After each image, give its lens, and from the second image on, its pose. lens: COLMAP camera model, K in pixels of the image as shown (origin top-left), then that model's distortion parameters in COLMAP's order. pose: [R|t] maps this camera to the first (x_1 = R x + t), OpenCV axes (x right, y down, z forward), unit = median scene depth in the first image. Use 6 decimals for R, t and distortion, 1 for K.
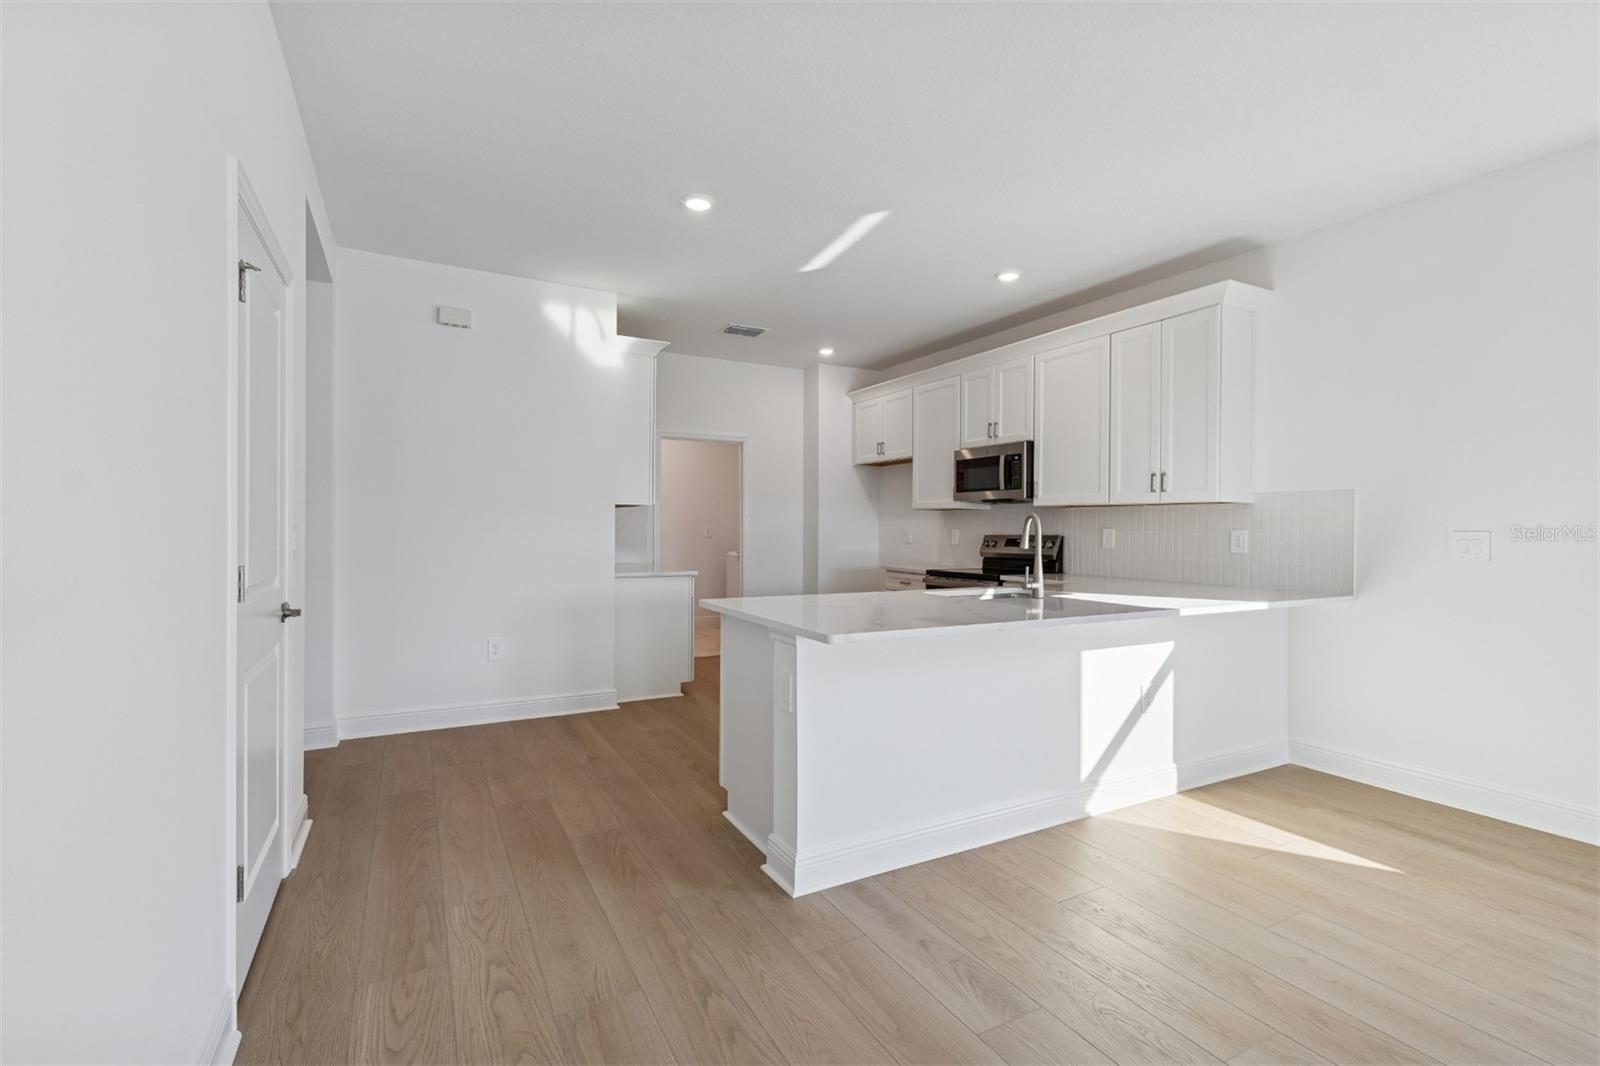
lens RADIAL K [[718.9, 0, 800.3], [0, 718.9, 533.5], [0, 0, 1]] dist [0.007399, -0.002217]
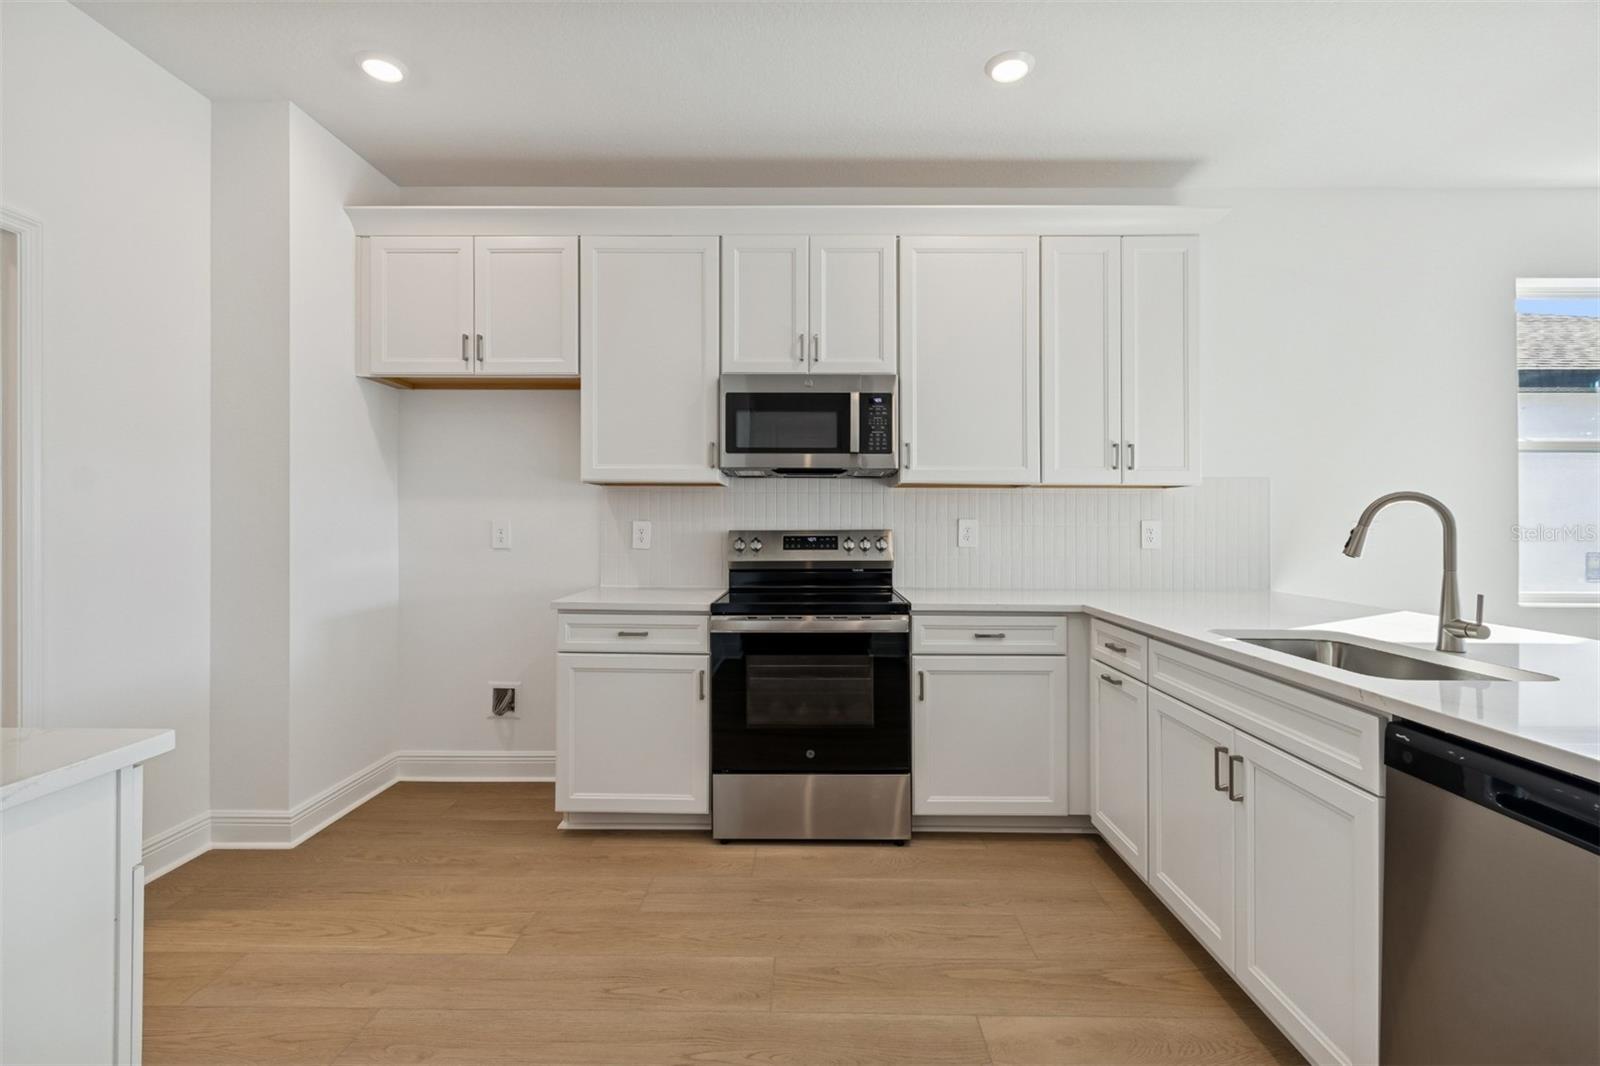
lens RADIAL K [[718.9, 0, 797.3], [0, 718.9, 522.7], [0, 0, 1]] dist [0.007399, -0.002217]
pose [[0.490963, -0.005386, 0.871164, -0.264595], [0.007942, 0.999967, 0.001706, -0.006248], [-0.871144, 0.006081, 0.490990, 0.818470]]
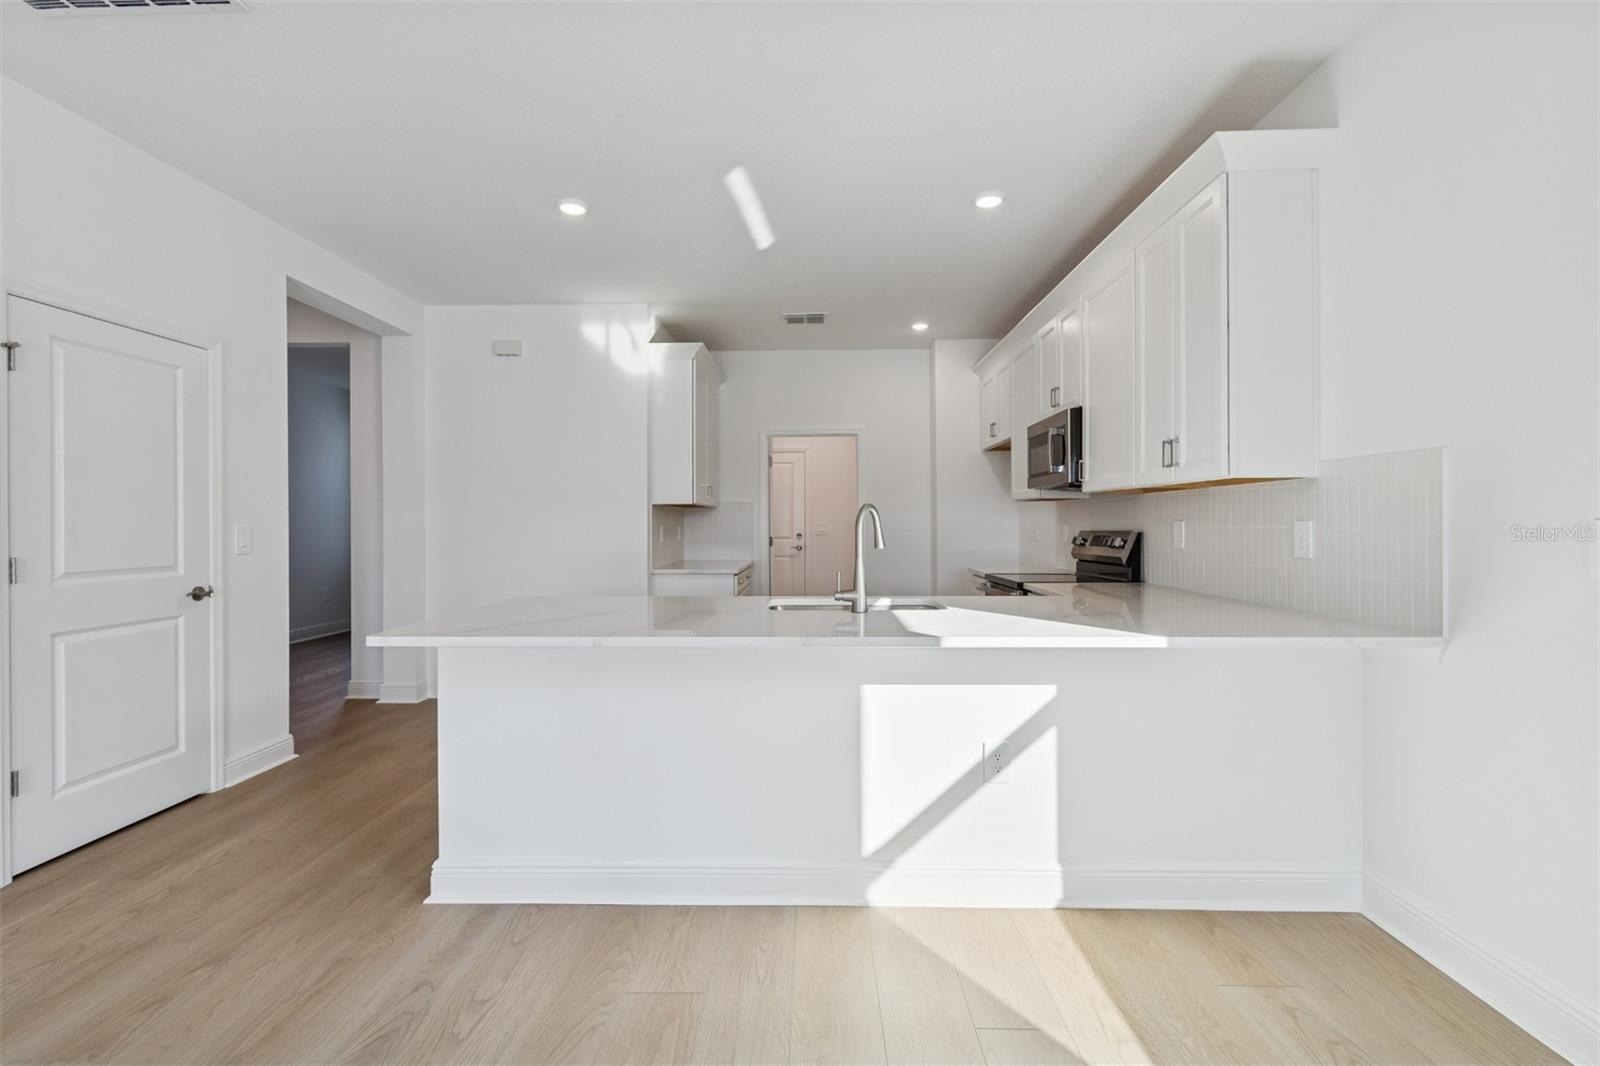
lens RADIAL K [[718.9, 0, 796.8], [0, 718.9, 526.1], [0, 0, 1]] dist [0.007399, -0.002217]
pose [[0.864698, -0.009389, -0.502205, 0.469788], [0.006363, 0.999950, -0.007738, 0.001360], [0.502252, 0.003495, 0.864714, 0.204043]]
